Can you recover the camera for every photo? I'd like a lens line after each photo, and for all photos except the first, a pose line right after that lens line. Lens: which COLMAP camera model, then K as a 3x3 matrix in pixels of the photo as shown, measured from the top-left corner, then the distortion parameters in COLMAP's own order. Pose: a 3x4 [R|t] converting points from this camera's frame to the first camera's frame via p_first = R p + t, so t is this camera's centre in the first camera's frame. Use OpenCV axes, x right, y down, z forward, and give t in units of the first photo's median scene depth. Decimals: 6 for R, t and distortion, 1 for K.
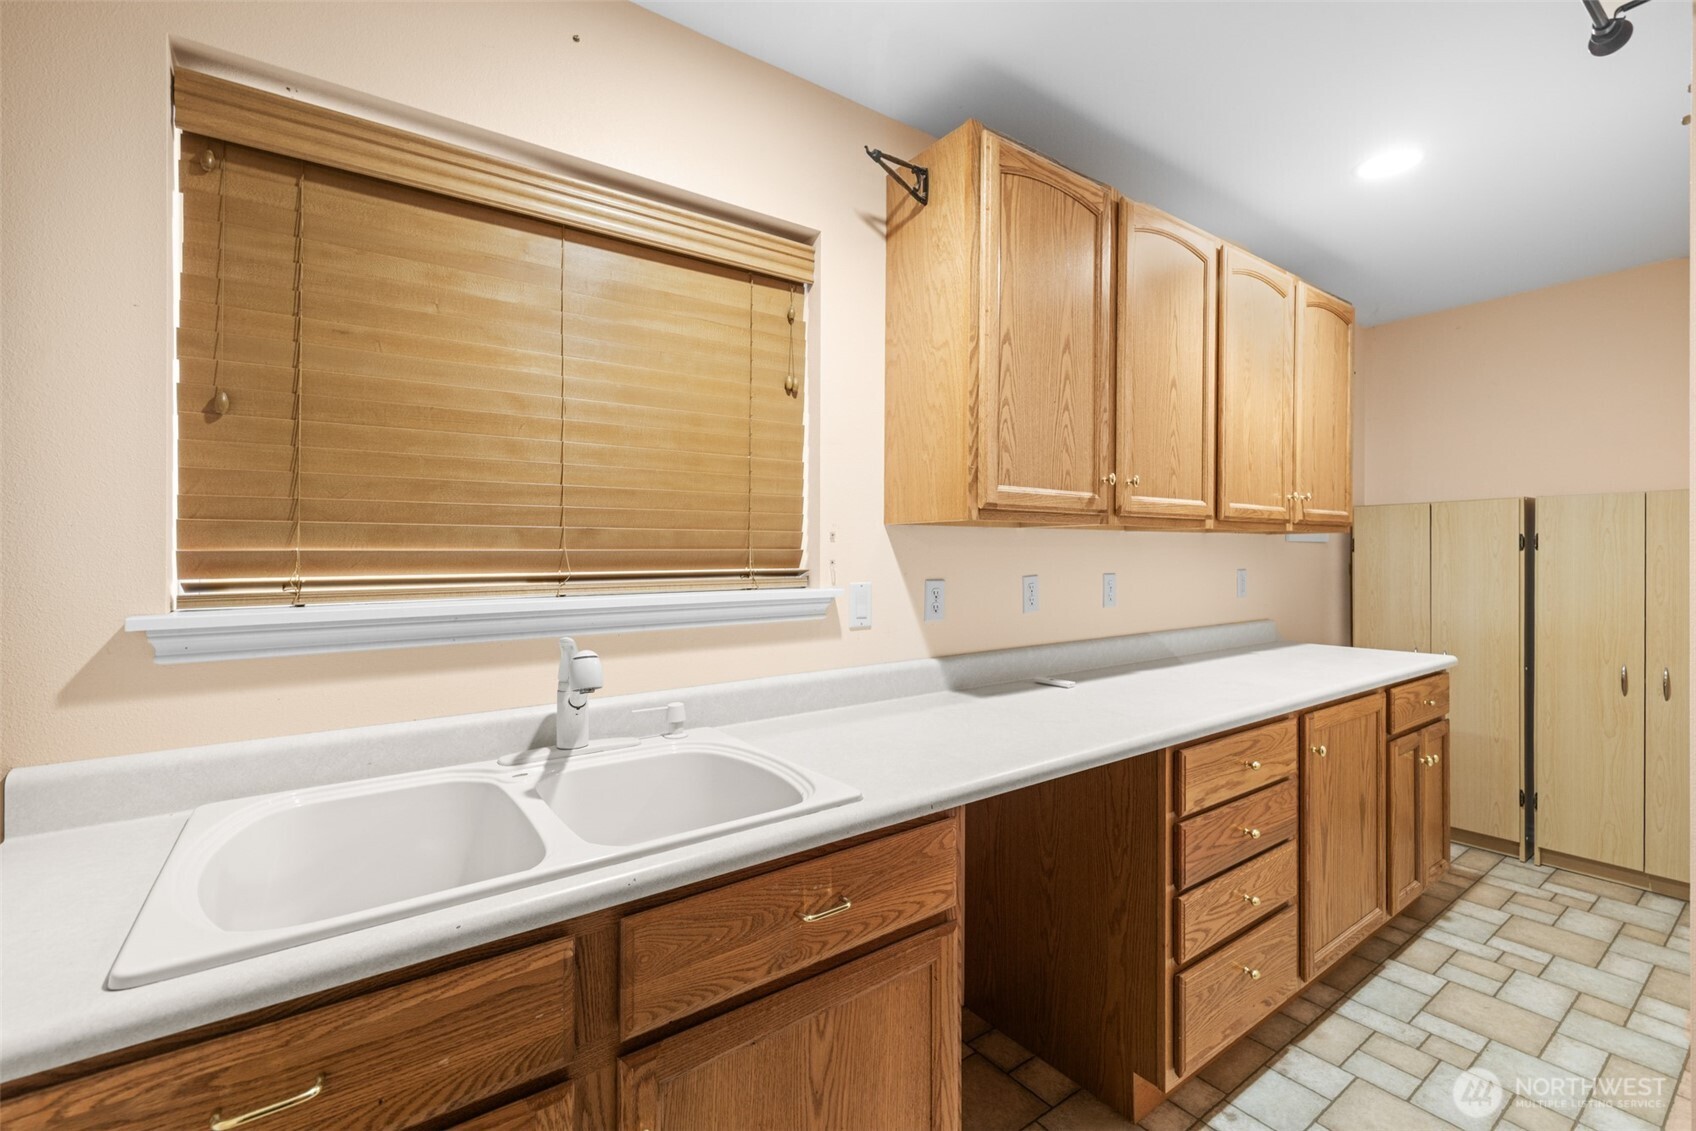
lens RADIAL K [[728.5, 0, 835.2], [0, 728.5, 555.5], [0, 0, 1]] dist [-0.000170, 0.000229]
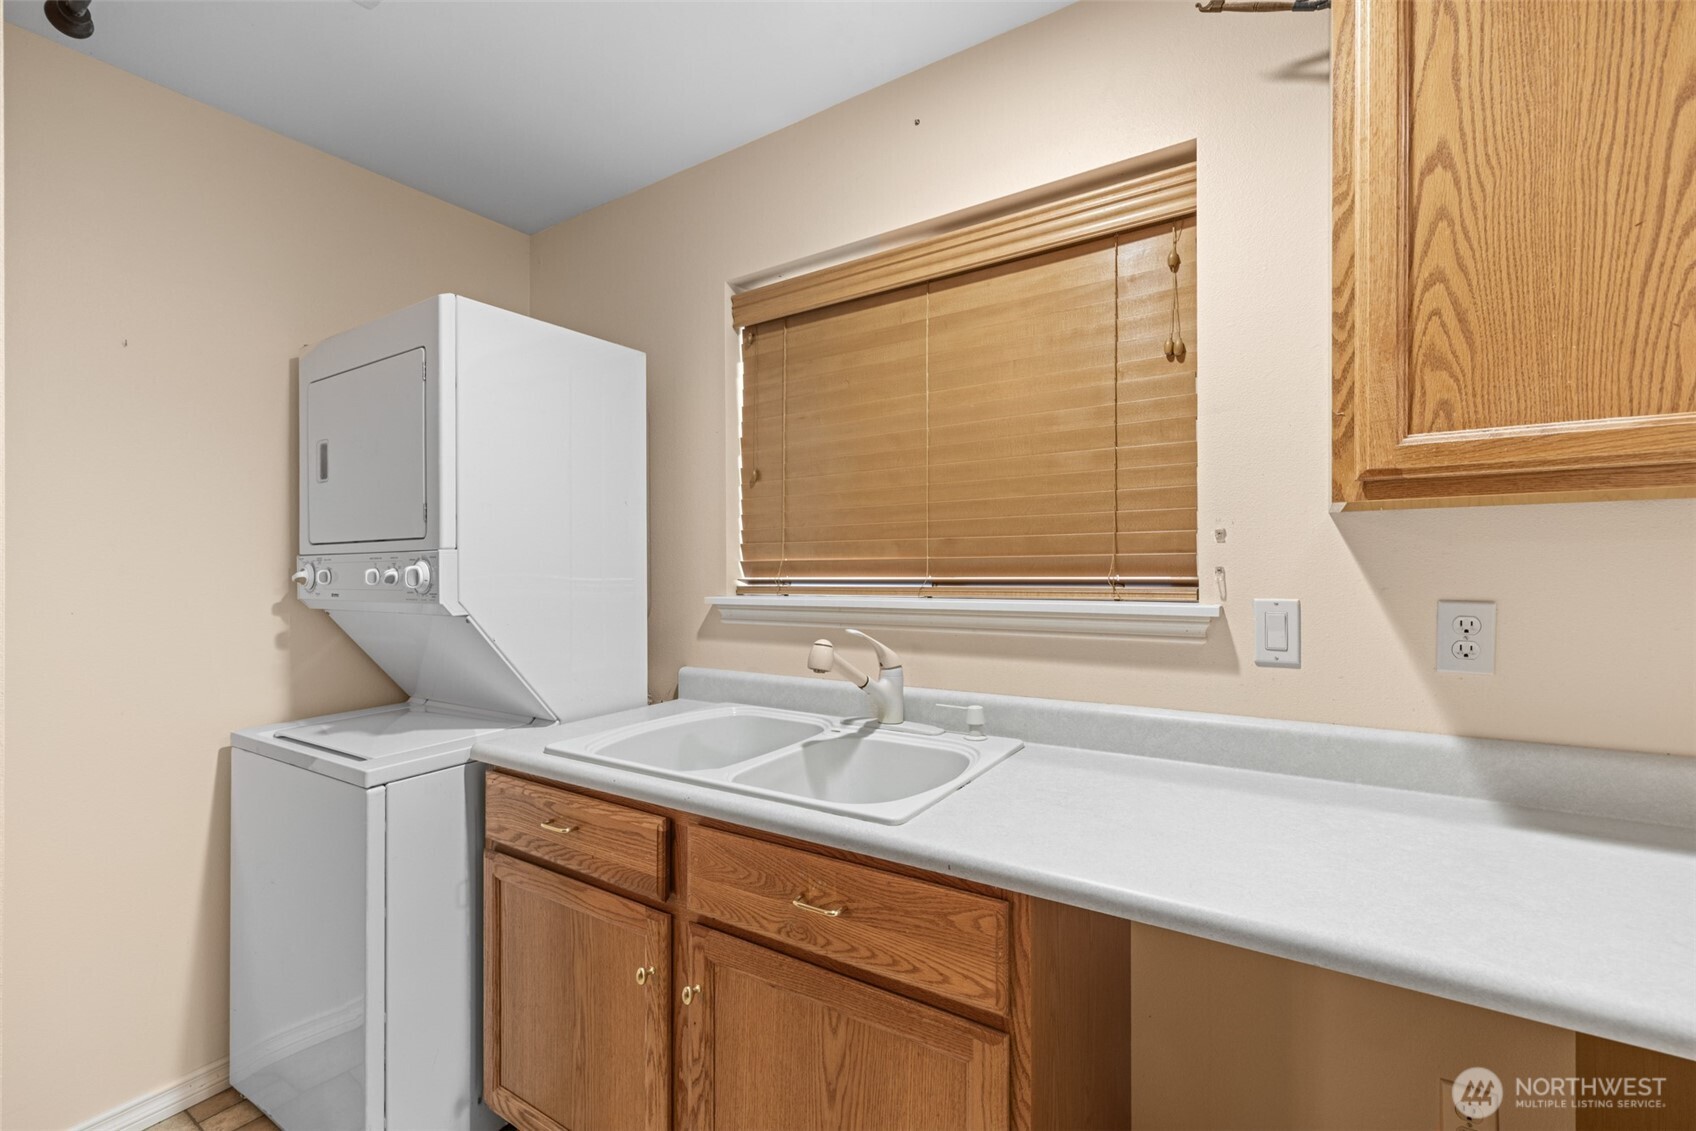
lens RADIAL K [[728.5, 0, 854.2], [0, 728.5, 554.1], [0, 0, 1]] dist [-0.000170, 0.000229]
pose [[0.365155, -0.010814, -0.930884, 0.707225], [0.010210, 0.999919, -0.007611, -0.006351], [0.930891, -0.006725, 0.365236, 0.484386]]
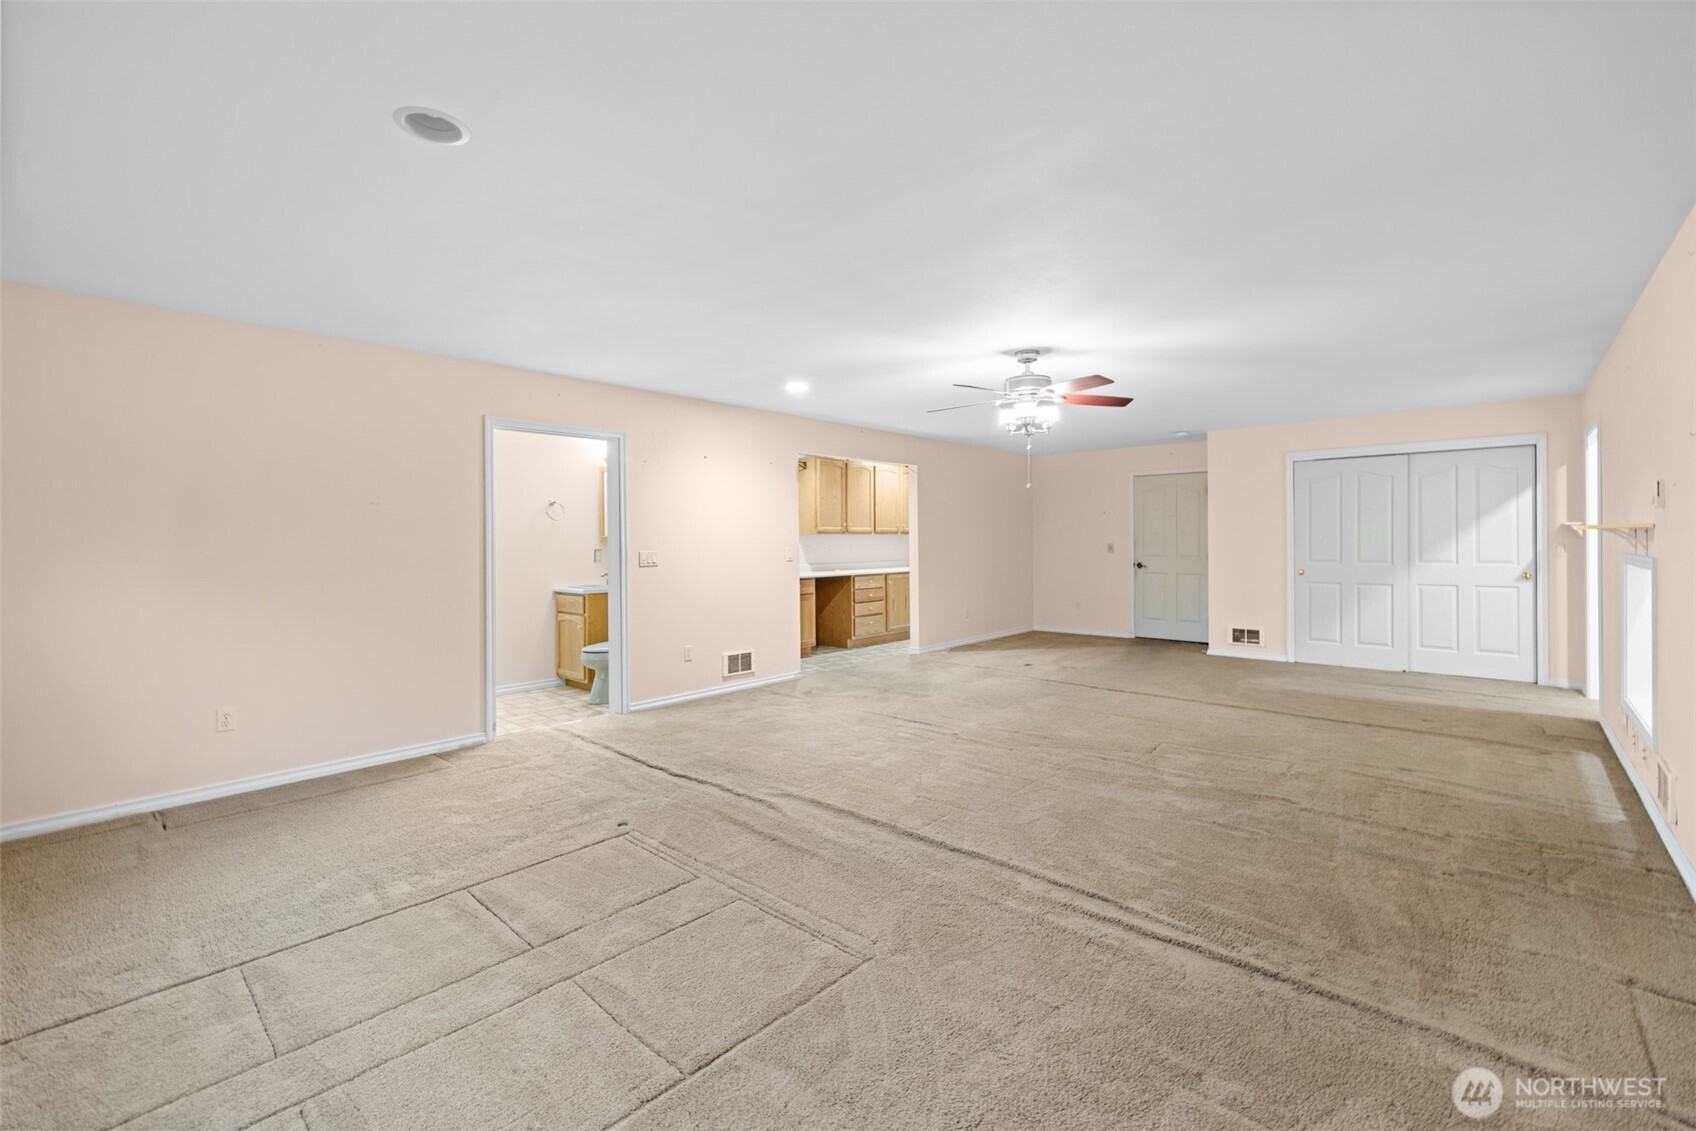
lens RADIAL K [[728.5, 0, 844.9], [0, 728.5, 552.7], [0, 0, 1]] dist [-0.000170, 0.000229]
pose [[0.975364, -0.011580, 0.220297, -0.921019], [0.009277, 0.999891, 0.011486, 0.030707], [-0.220406, -0.009159, 0.975365, -5.014508]]
